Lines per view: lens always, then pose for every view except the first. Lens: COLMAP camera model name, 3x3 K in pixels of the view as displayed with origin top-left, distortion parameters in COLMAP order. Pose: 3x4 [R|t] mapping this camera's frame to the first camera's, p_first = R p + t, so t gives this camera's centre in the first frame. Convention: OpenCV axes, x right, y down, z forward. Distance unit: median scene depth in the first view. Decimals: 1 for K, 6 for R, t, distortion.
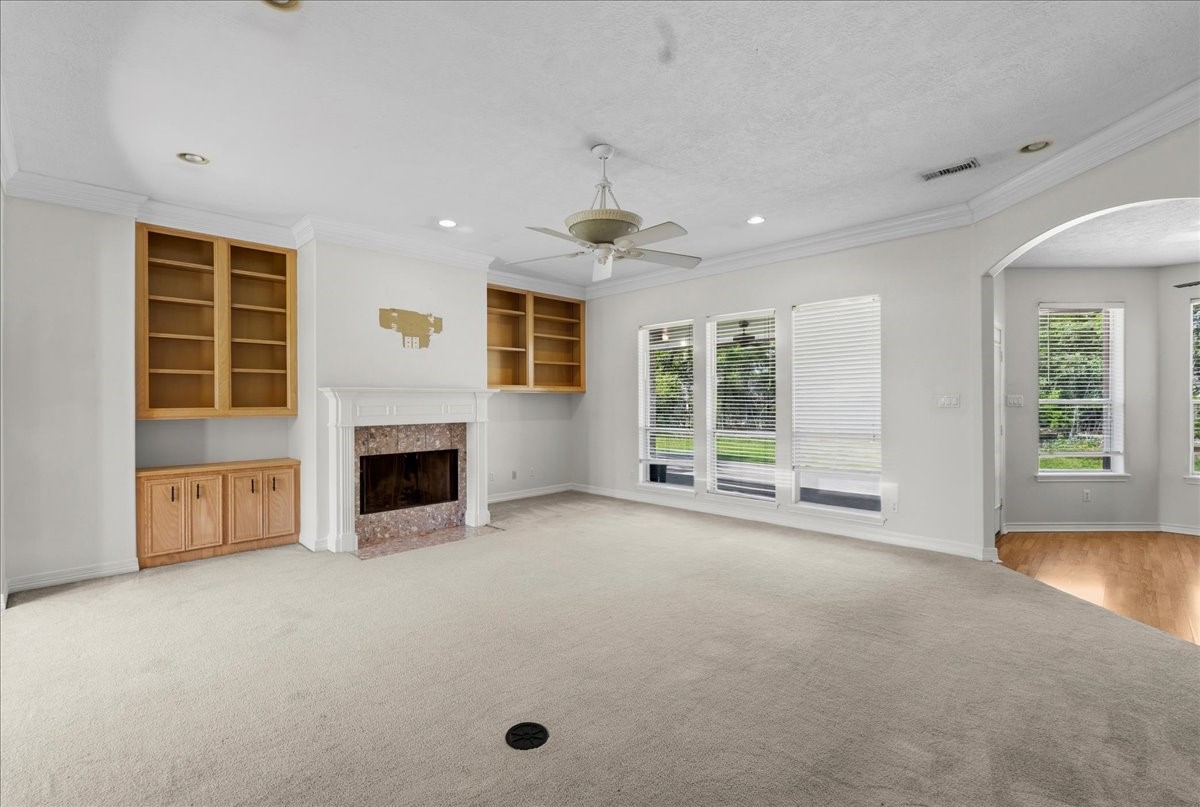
lens RADIAL K [[526.1, 0, 600.7], [0, 526.1, 399.7], [0, 0, 1]] dist [0.005086, 0.000426]
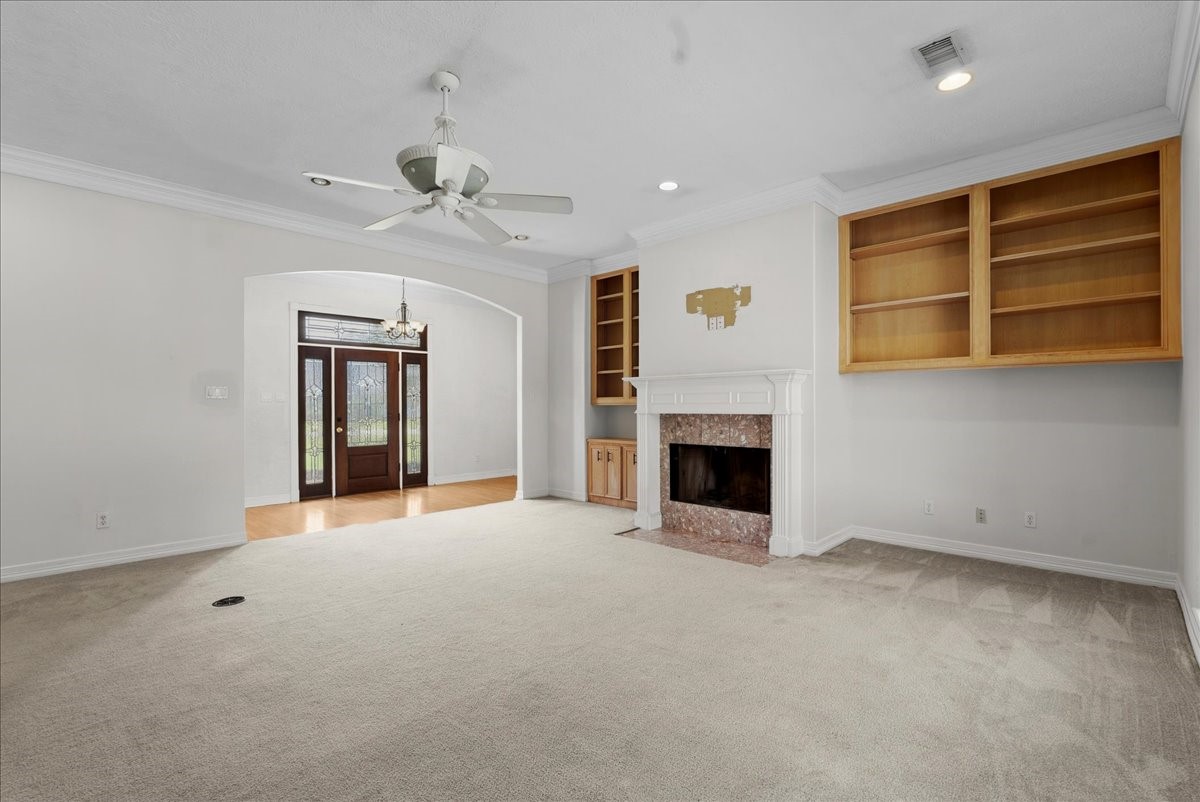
lens RADIAL K [[543.0, 0, 600.9], [0, 543.0, 401.0], [0, 0, 1]] dist [0.000978, -0.000280]
pose [[0.029001, -0.005630, -0.999564, 0.563367], [0.003521, 0.999979, -0.005531, 0.028506], [0.999573, -0.003359, 0.029020, 0.783859]]
